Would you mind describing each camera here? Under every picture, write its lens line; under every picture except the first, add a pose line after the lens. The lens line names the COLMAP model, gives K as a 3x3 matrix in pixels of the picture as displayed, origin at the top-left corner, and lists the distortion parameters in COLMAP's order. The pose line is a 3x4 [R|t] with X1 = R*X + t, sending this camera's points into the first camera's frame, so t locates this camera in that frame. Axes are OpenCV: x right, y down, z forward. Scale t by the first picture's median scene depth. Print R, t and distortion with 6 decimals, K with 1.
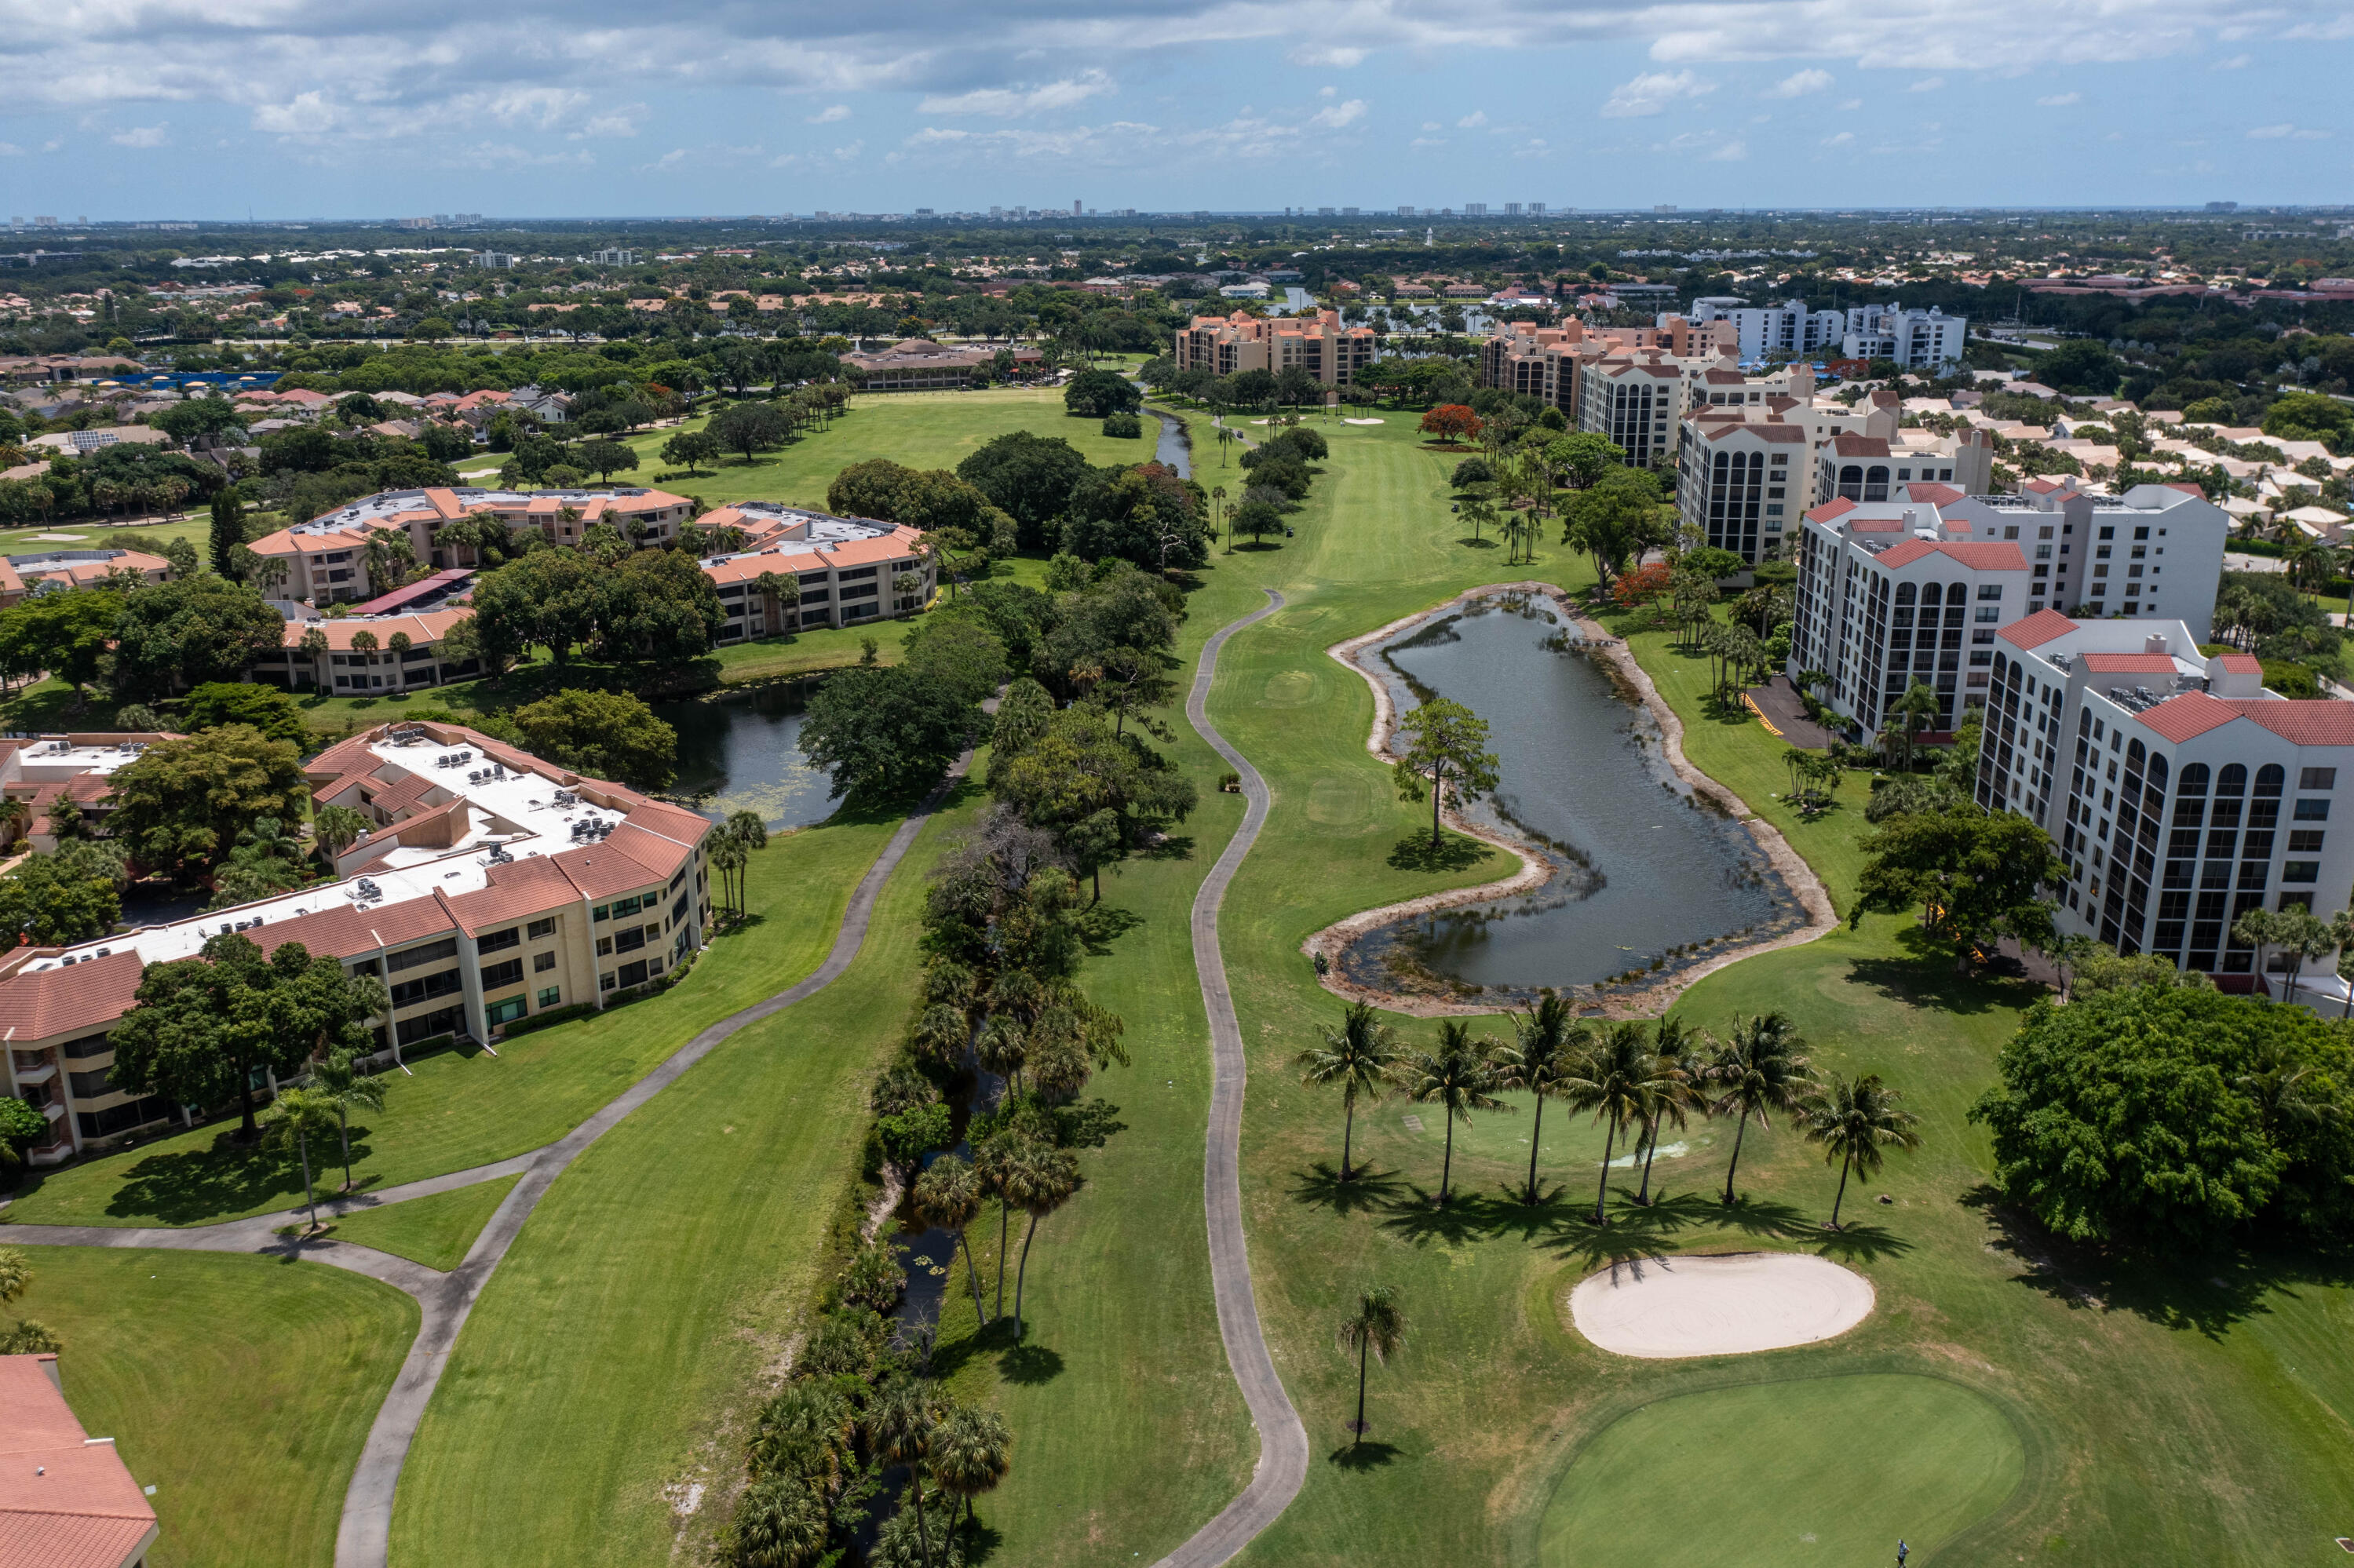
lens RADIAL K [[1841.1, 0, 1177.0], [0, 1841.1, 784.0], [0, 0, 1]] dist [0.002621, 0.005036]
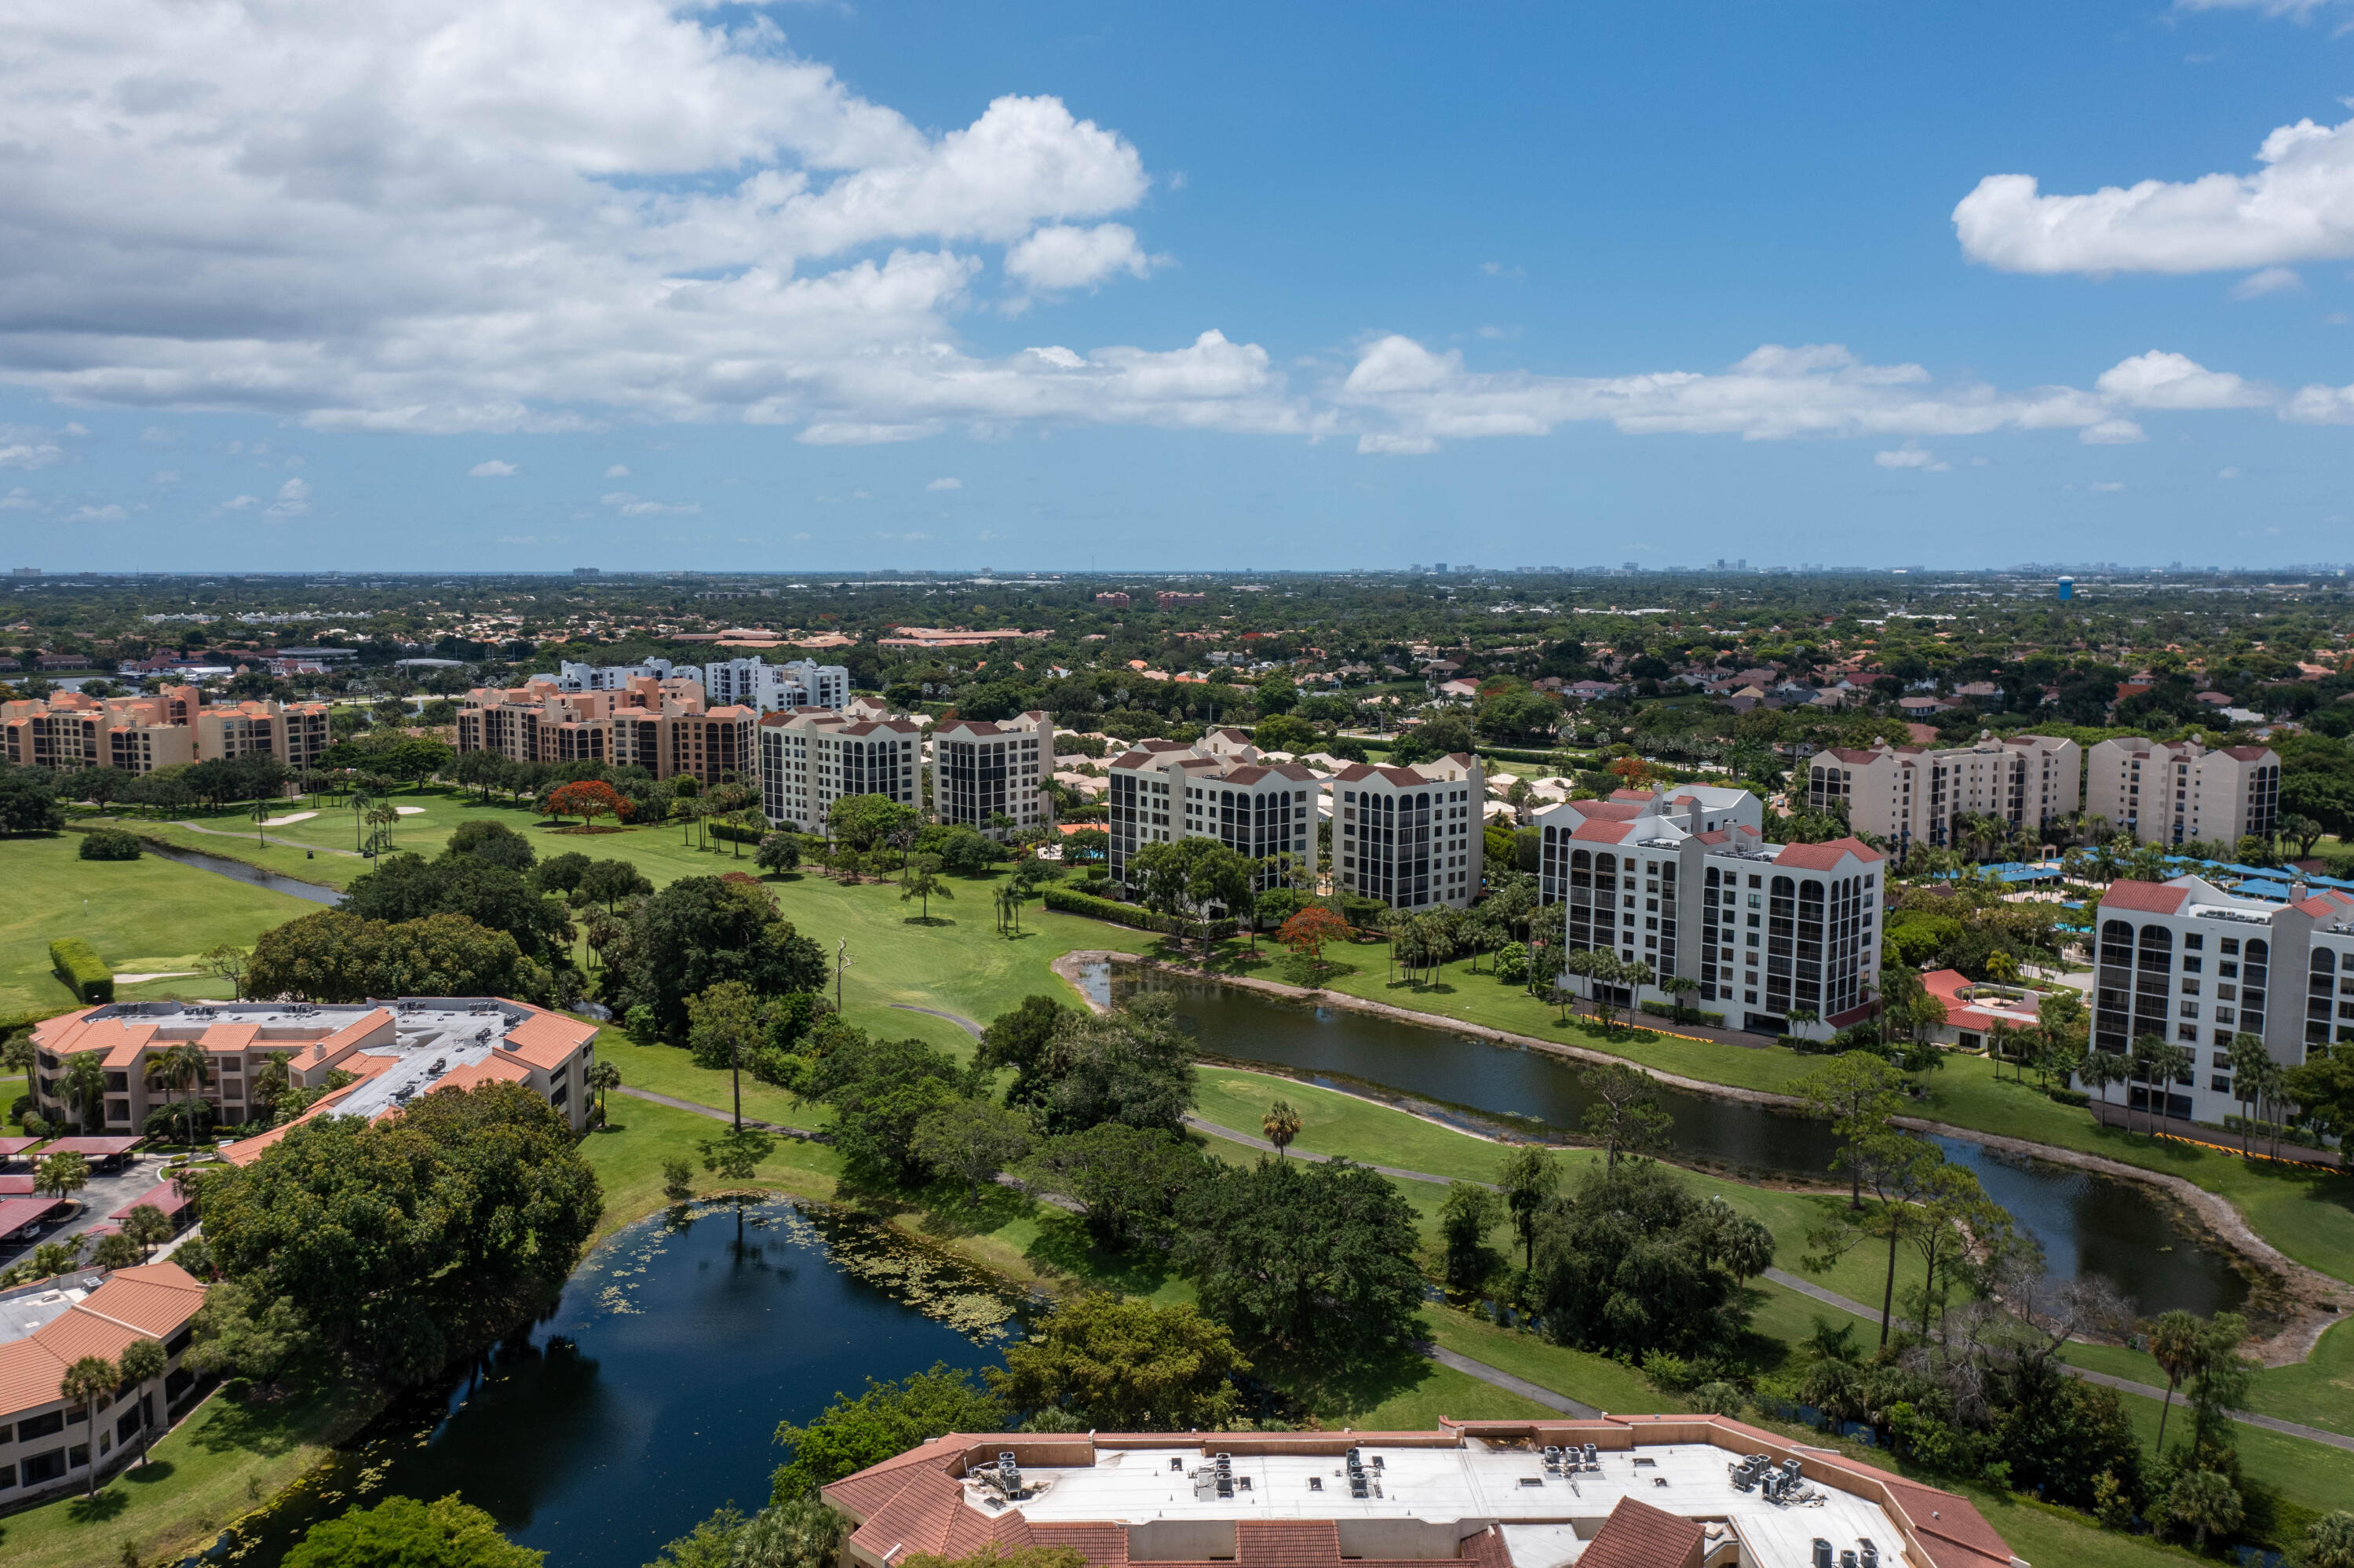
lens RADIAL K [[1841.1, 0, 1177.0], [0, 1841.1, 784.0], [0, 0, 1]] dist [0.002621, 0.005036]
pose [[0.686340, -0.078232, 0.723061, -0.337055], [0.213089, 0.972198, -0.097080, -0.070778], [-0.695364, 0.220706, 0.683928, 0.247381]]
